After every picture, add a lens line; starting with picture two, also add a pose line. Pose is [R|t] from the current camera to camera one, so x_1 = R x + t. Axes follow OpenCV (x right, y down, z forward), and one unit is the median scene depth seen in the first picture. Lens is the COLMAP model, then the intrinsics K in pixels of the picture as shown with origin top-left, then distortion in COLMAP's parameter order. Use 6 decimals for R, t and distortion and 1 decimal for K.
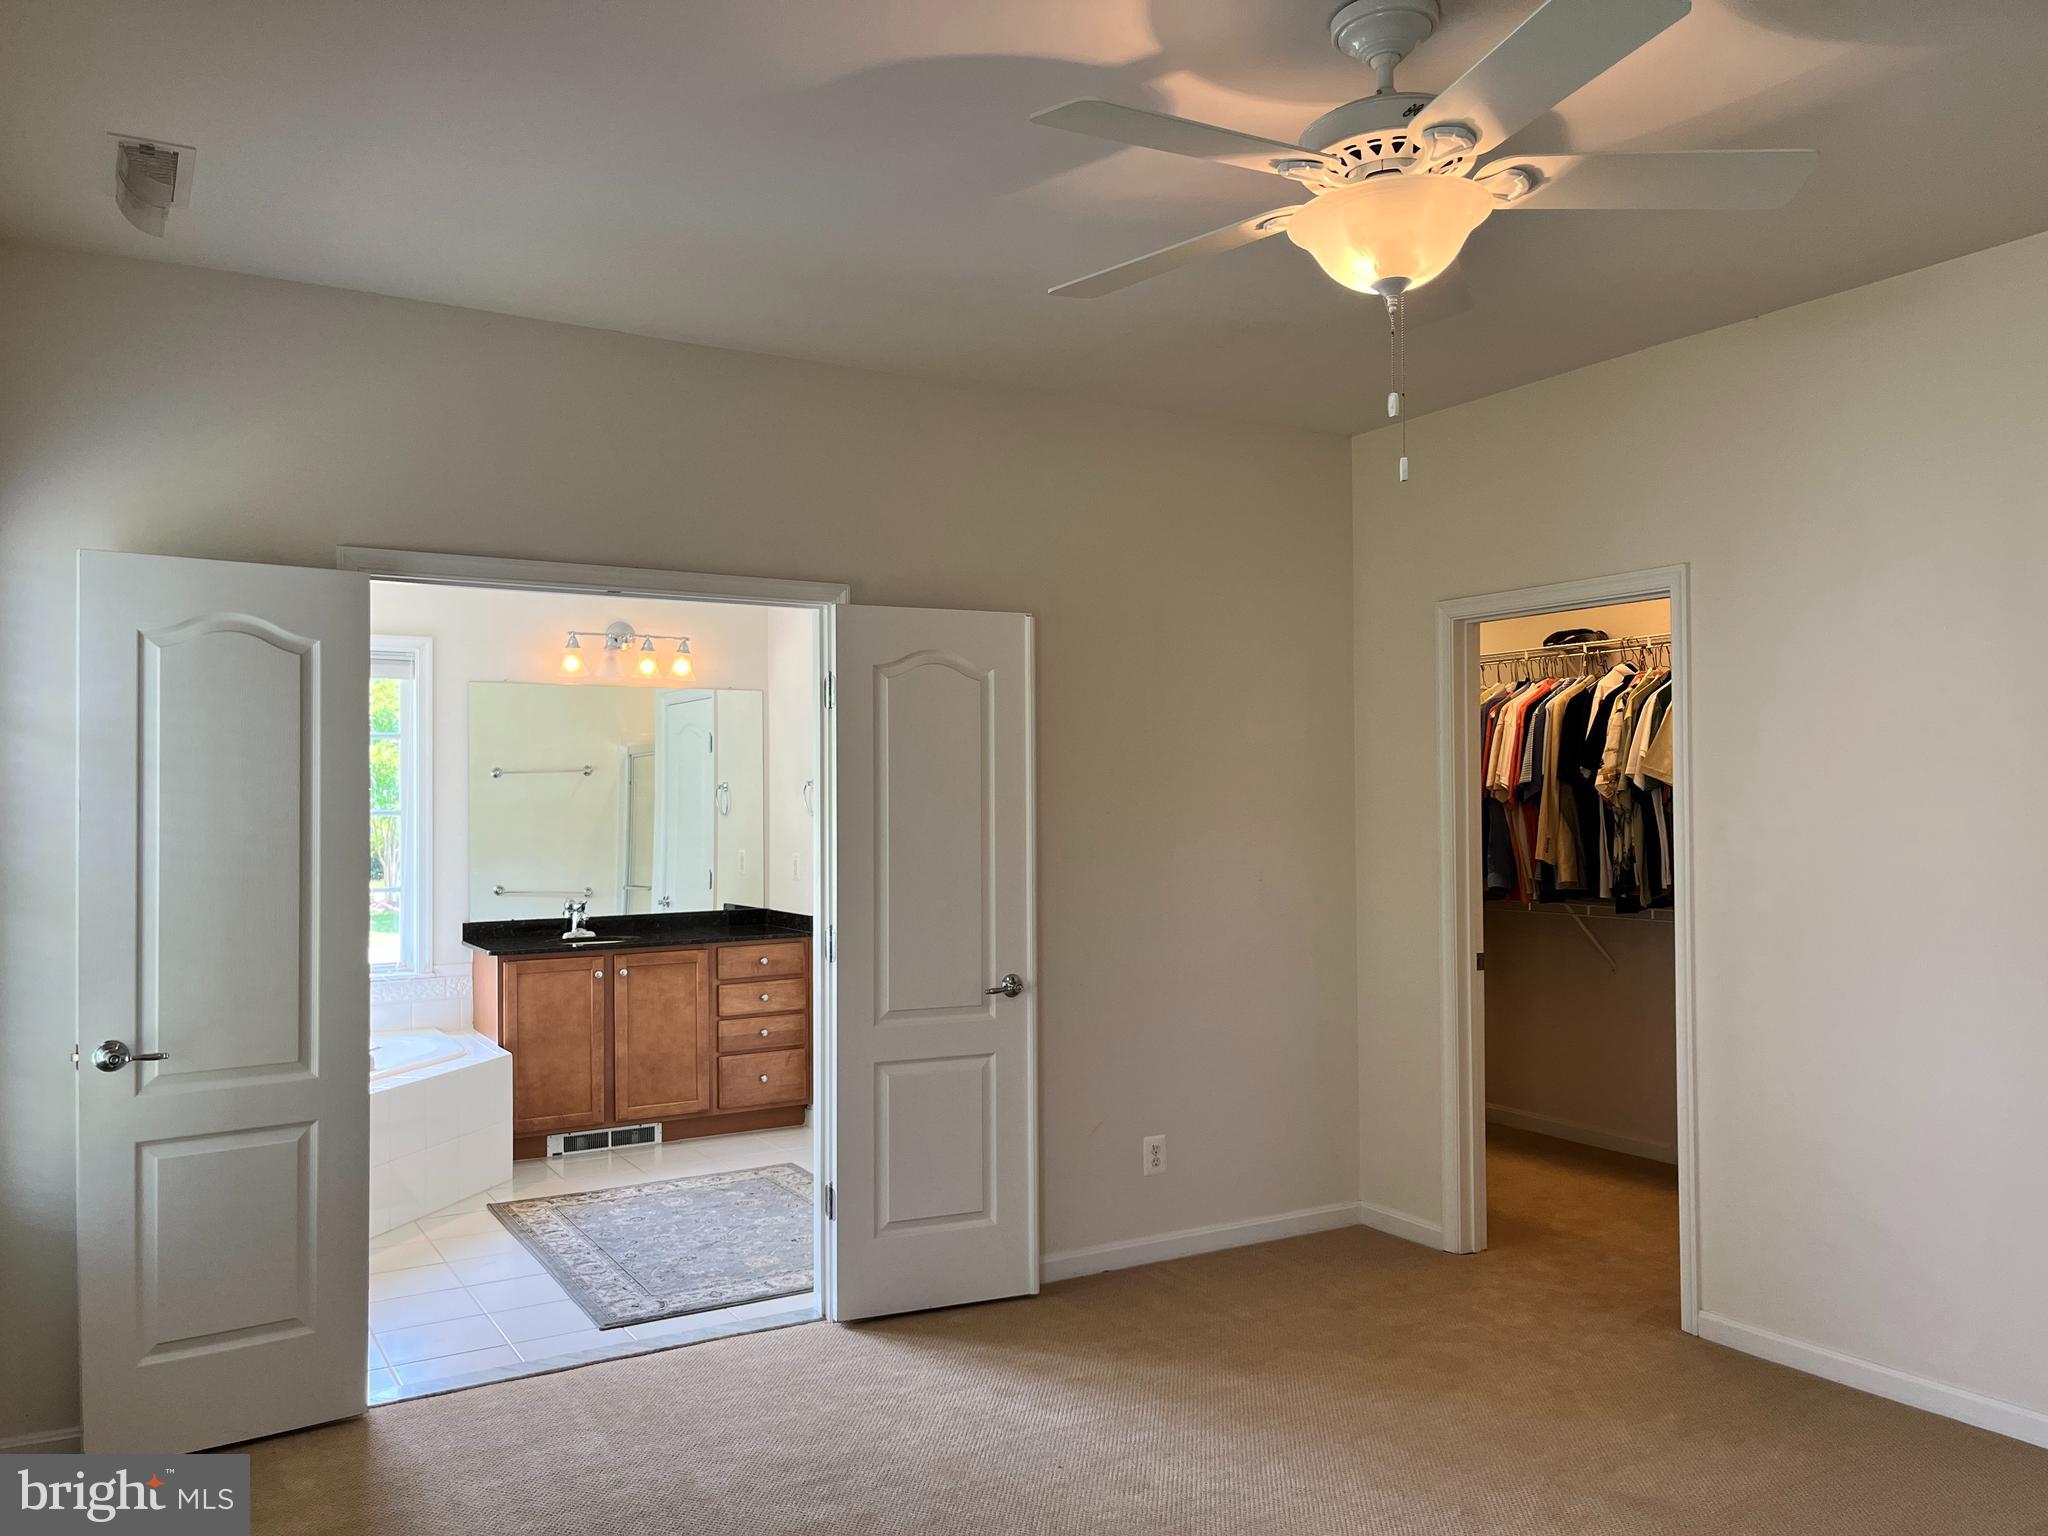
lens RADIAL K [[1540.3, 0, 1033.6], [0, 1540.3, 785.0], [0, 0, 1]] dist [0.057674, -0.082357]
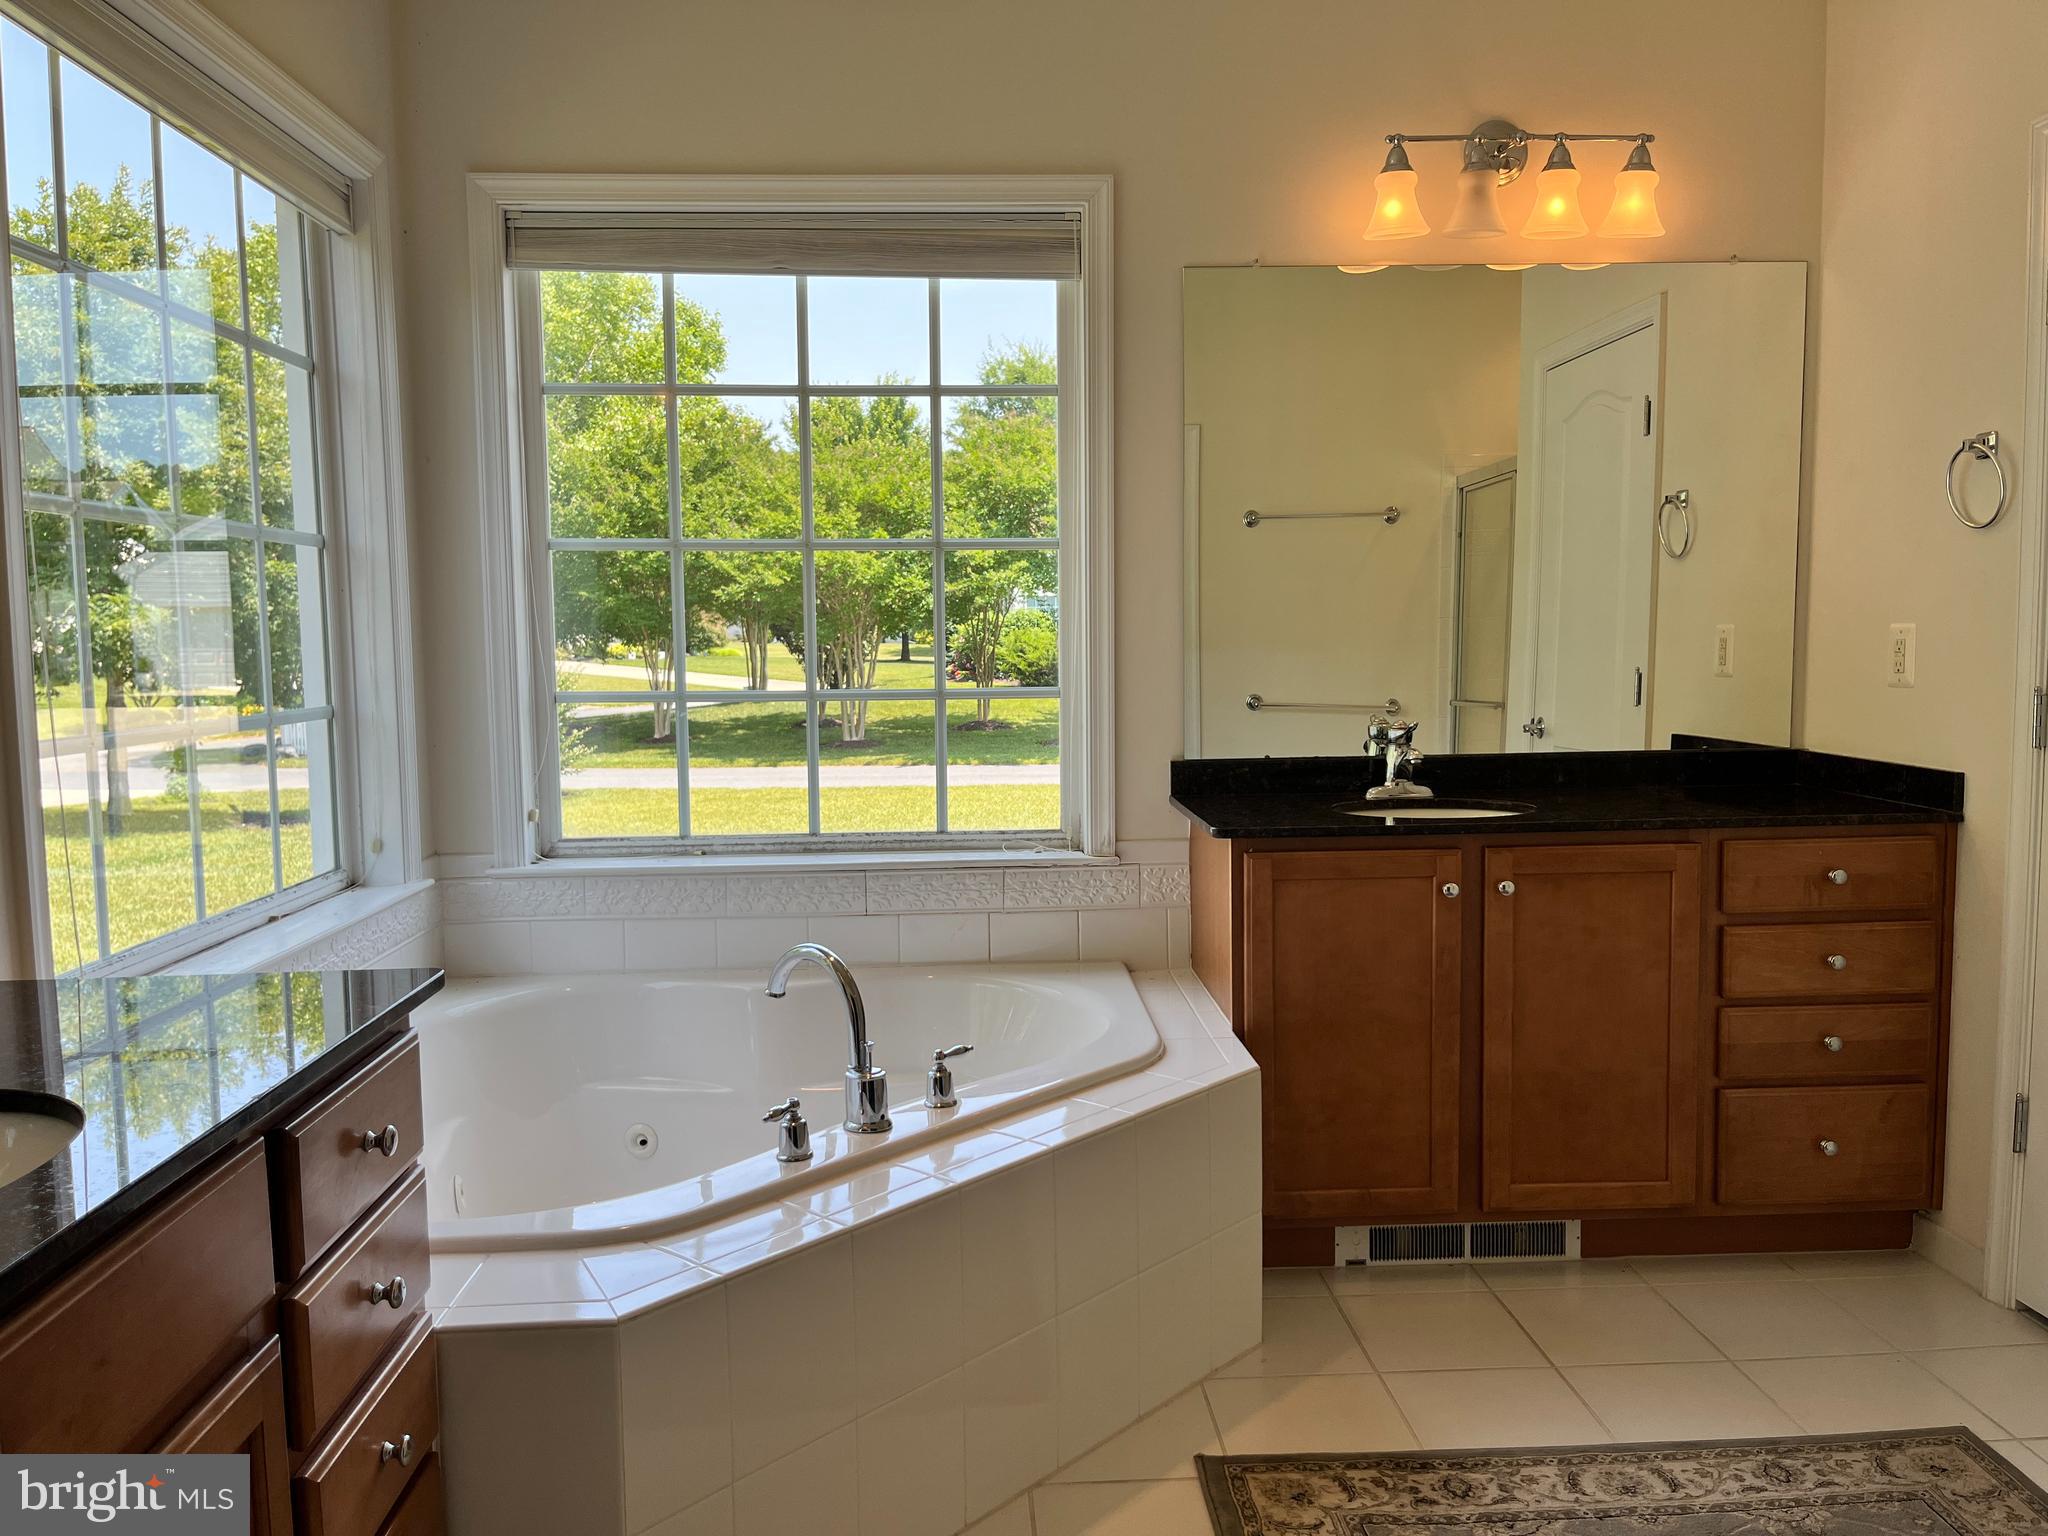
lens RADIAL K [[1540.3, 0, 1021.9], [0, 1540.3, 772.8], [0, 0, 1]] dist [0.057674, -0.082357]
pose [[0.880230, 0.038565, -0.472978, -0.221395], [0.012064, 0.994552, 0.103543, 0.051448], [0.474395, -0.096848, 0.874969, 0.683683]]
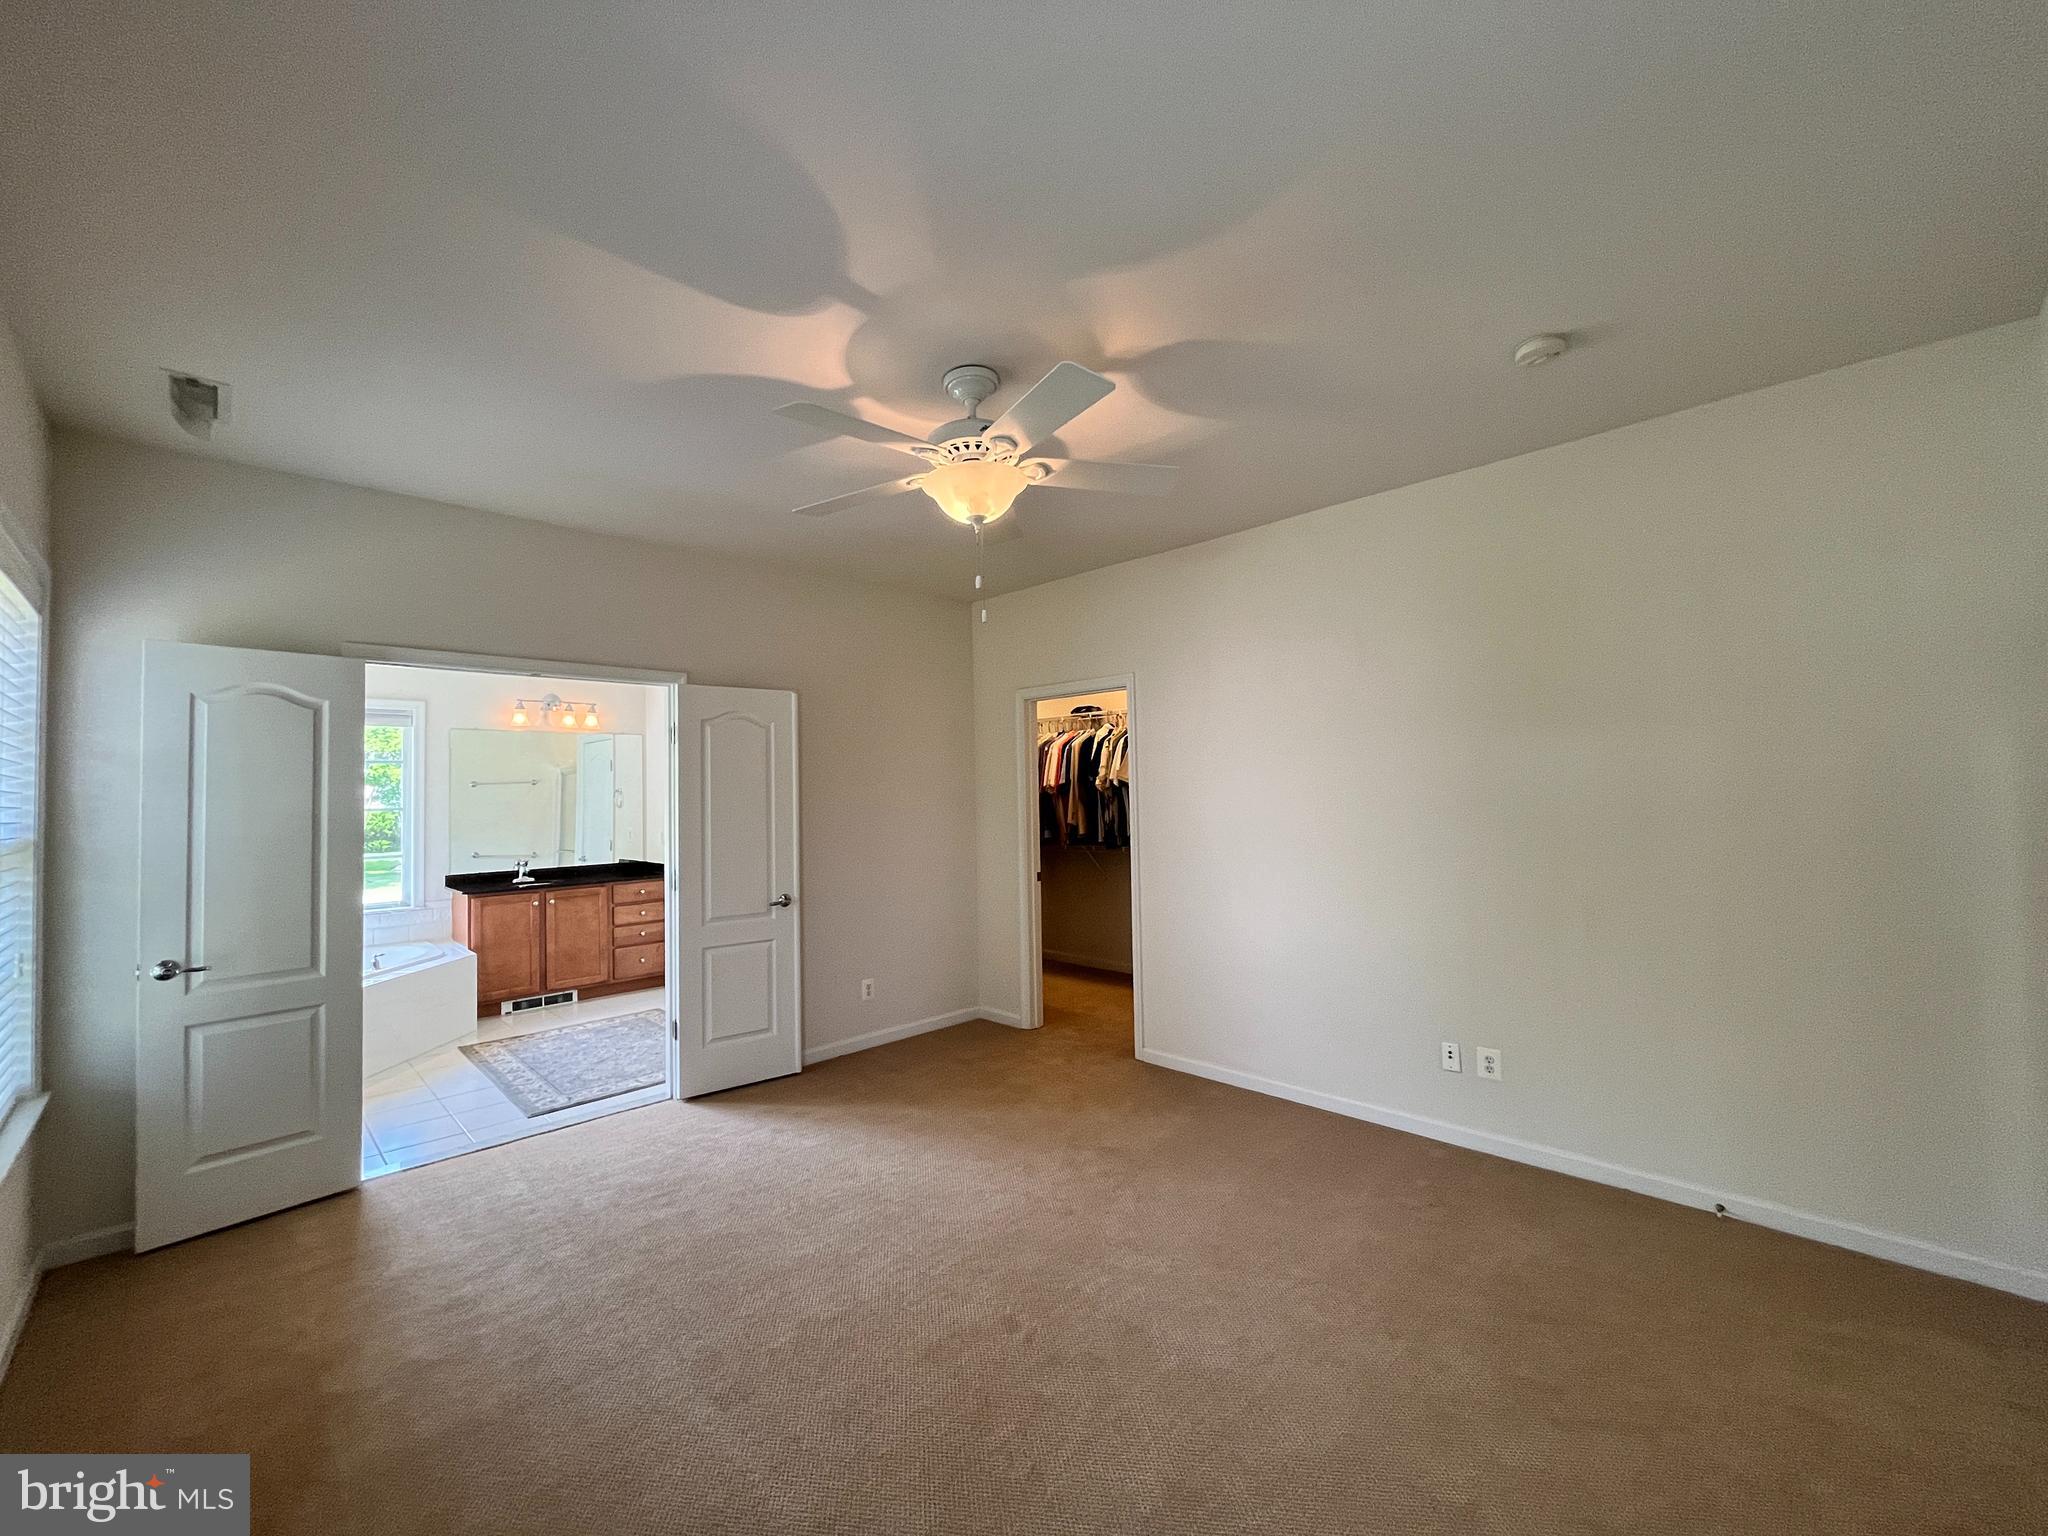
lens RADIAL K [[816.8, 0, 1025.8], [0, 816.8, 766.9], [0, 0, 1]] dist [-0.012446, -0.000615]
pose [[0.968639, -0.004503, 0.248433, 0.018812], [0.010891, 0.999644, -0.024348, 0.001999], [-0.248235, 0.026290, 0.968343, 0.014673]]
